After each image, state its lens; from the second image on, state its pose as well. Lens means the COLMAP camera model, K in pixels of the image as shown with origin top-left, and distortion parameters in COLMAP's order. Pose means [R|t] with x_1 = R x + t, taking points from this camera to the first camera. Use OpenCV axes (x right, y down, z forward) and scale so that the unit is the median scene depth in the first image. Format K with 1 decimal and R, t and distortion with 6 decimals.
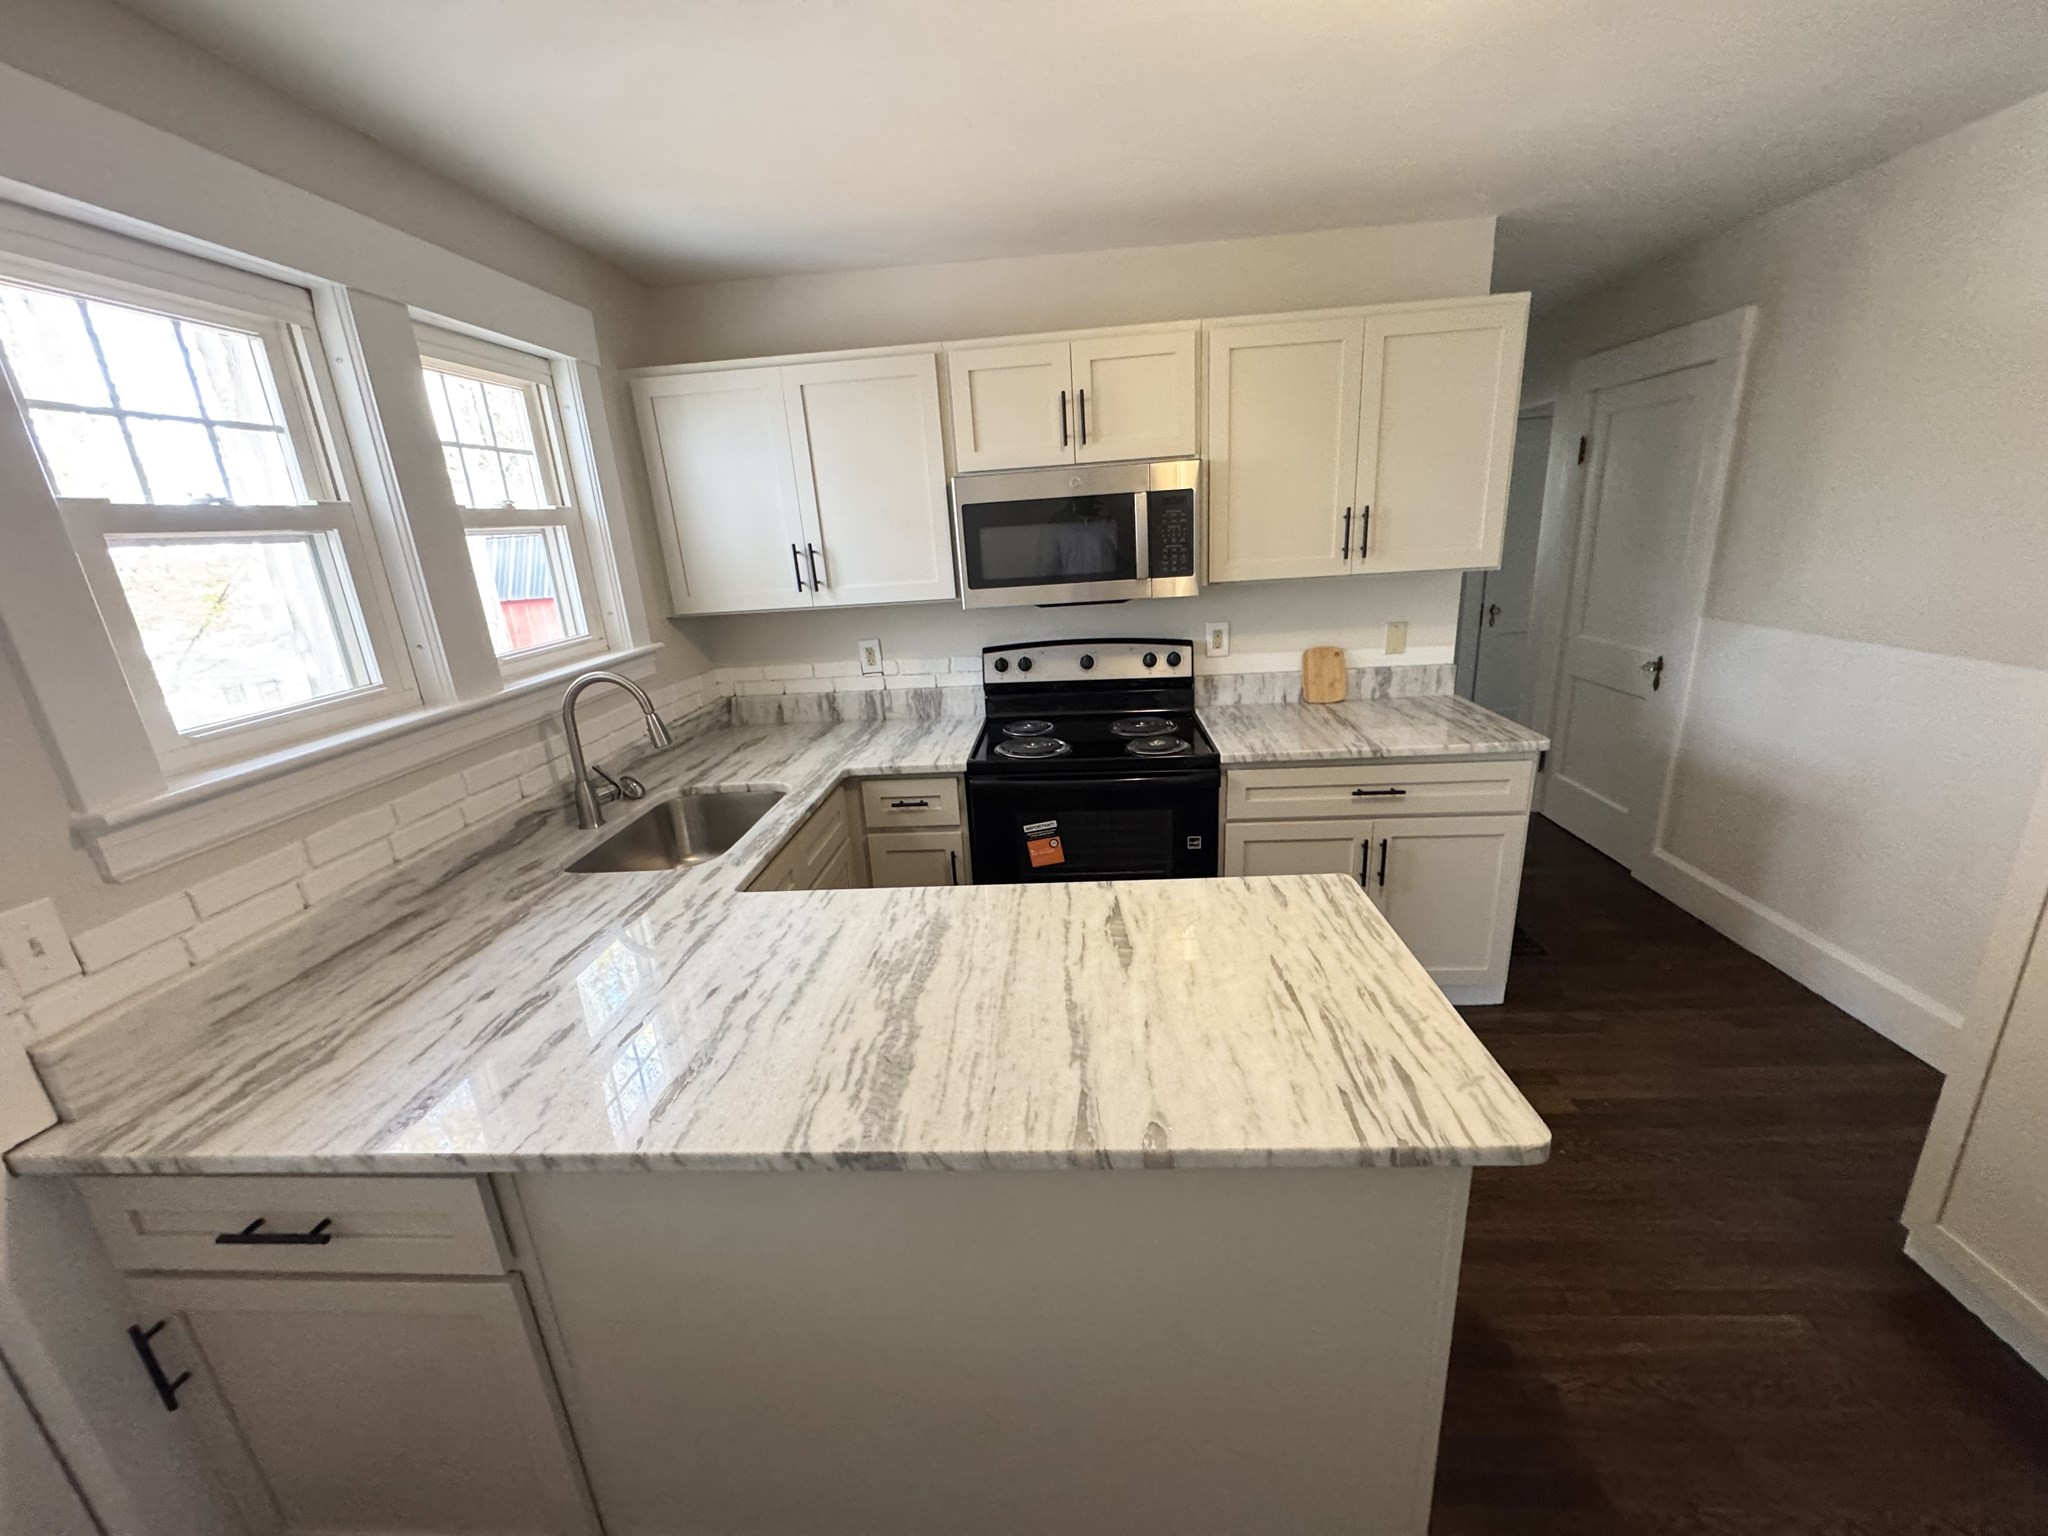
lens RADIAL K [[815.4, 0, 1021.7], [0, 815.4, 764.4], [0, 0, 1]] dist [-0.001120, 0.000054]
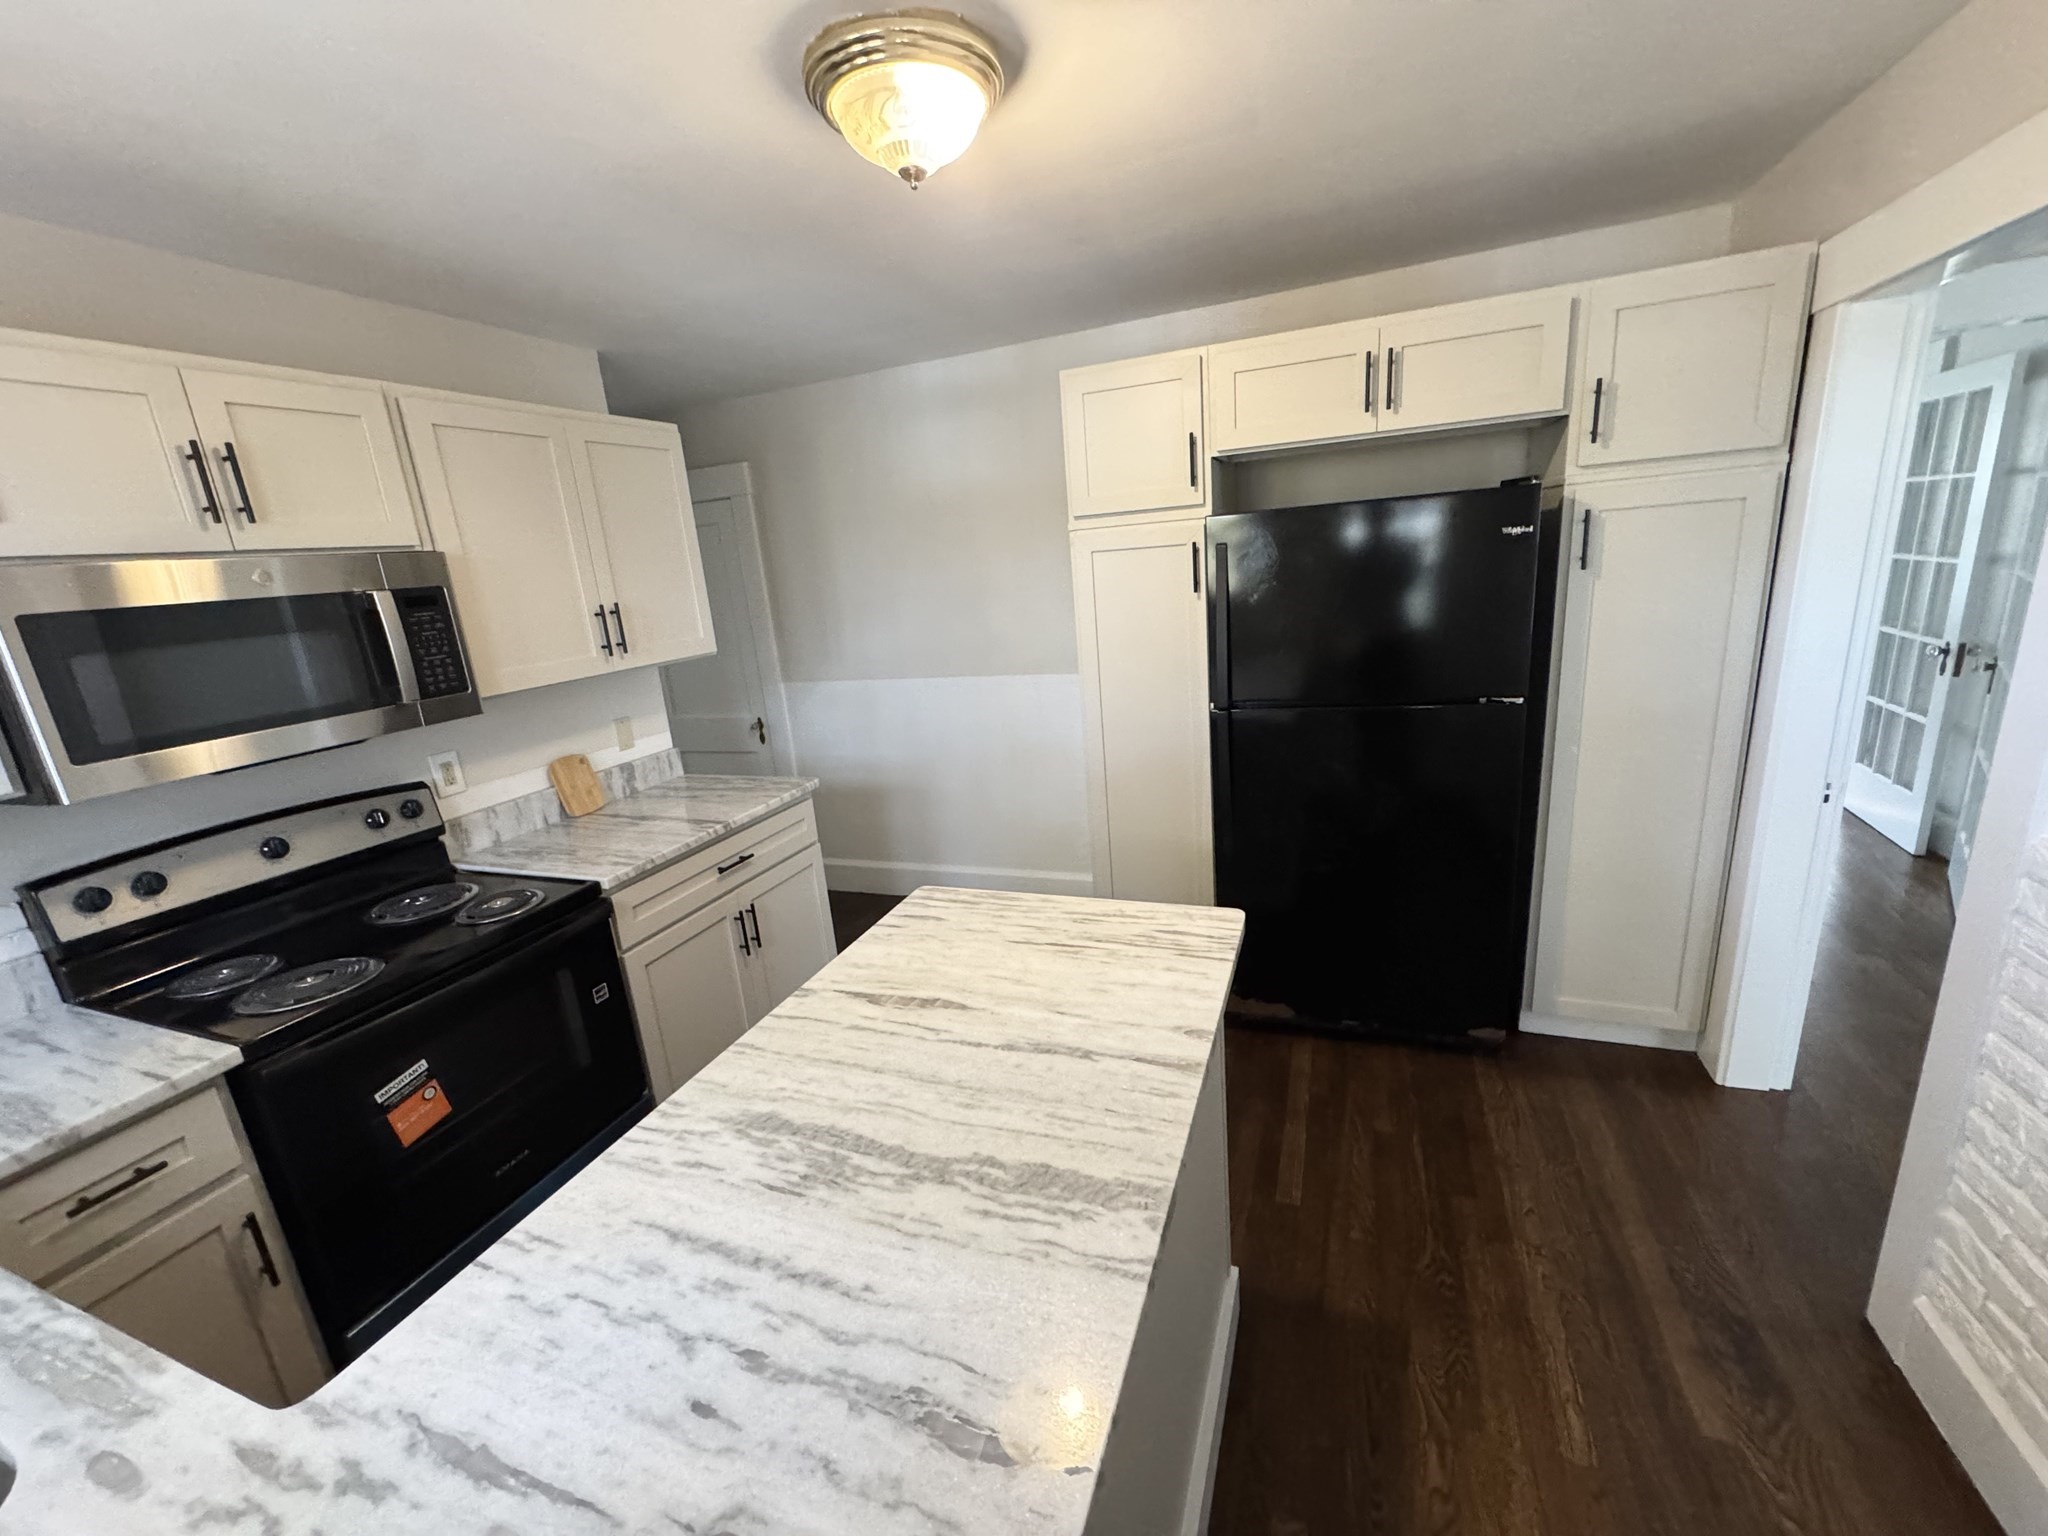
lens RADIAL K [[815.4, 0, 1021.7], [0, 815.4, 764.4], [0, 0, 1]] dist [-0.001120, 0.000054]
pose [[0.307682, -0.201911, 0.929819, -0.389494], [0.334723, 0.937729, 0.092867, -0.057773], [-0.890670, 0.282658, 0.356107, 0.256768]]
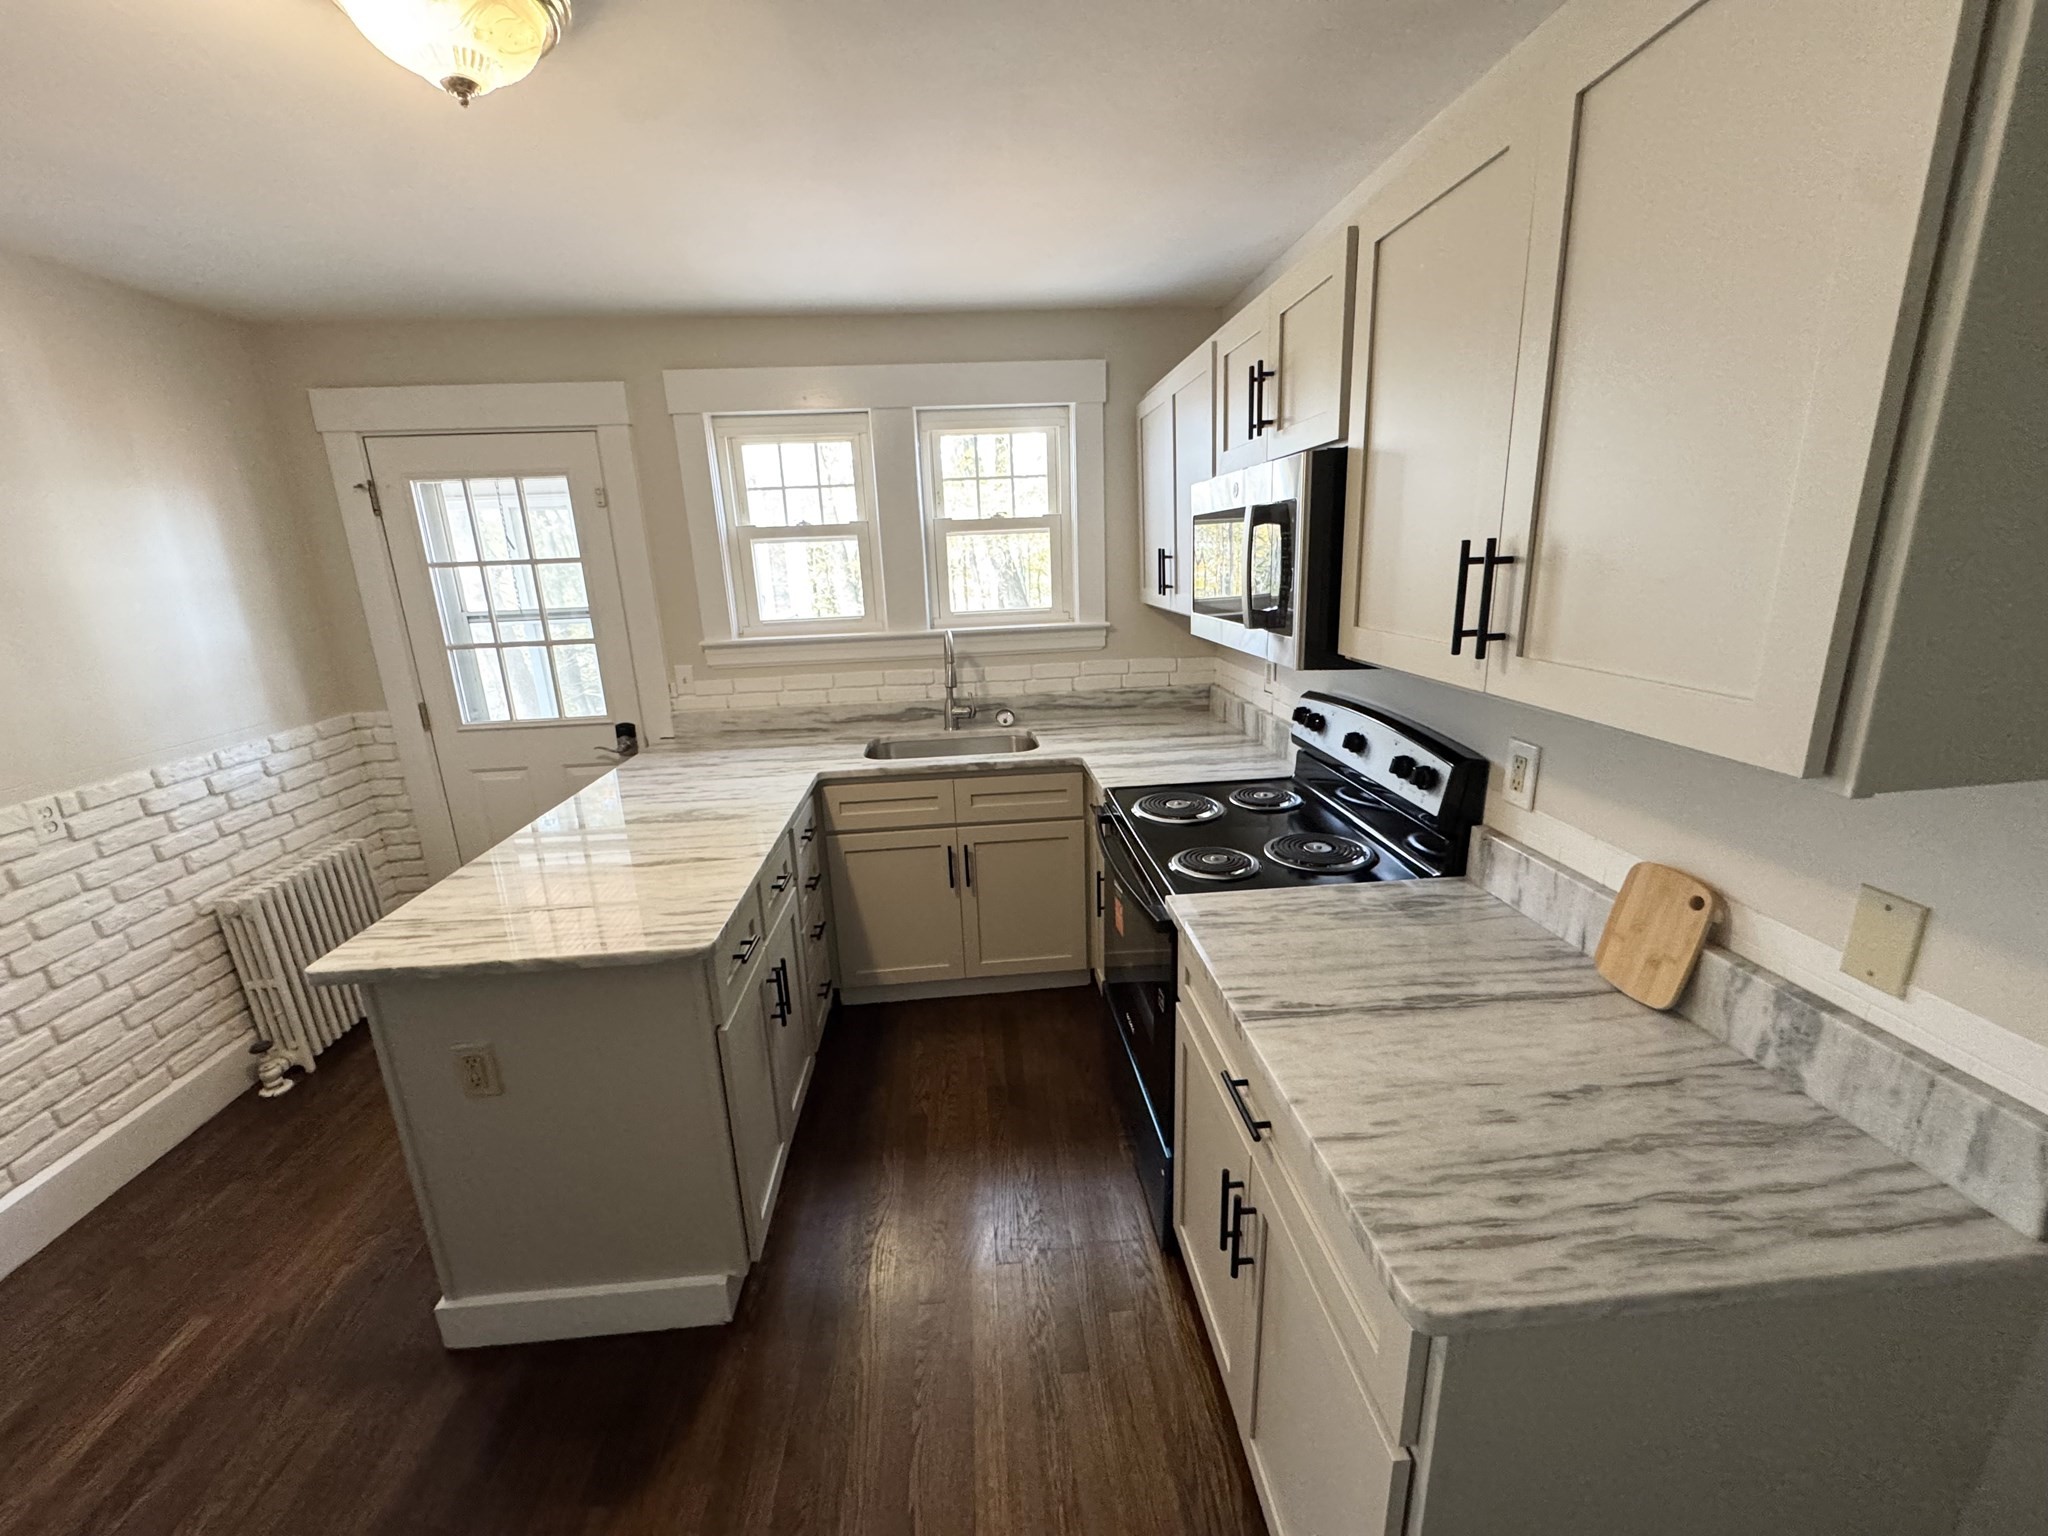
lens RADIAL K [[816.5, 0, 1015.9], [0, 816.5, 763.4], [0, 0, 1]] dist [0.002724, 0.000257]
pose [[0.139015, 0.304327, -0.942369, 0.816182], [-0.254574, 0.930611, 0.262975, -0.256002], [0.957009, 0.203345, 0.206842, 0.700431]]
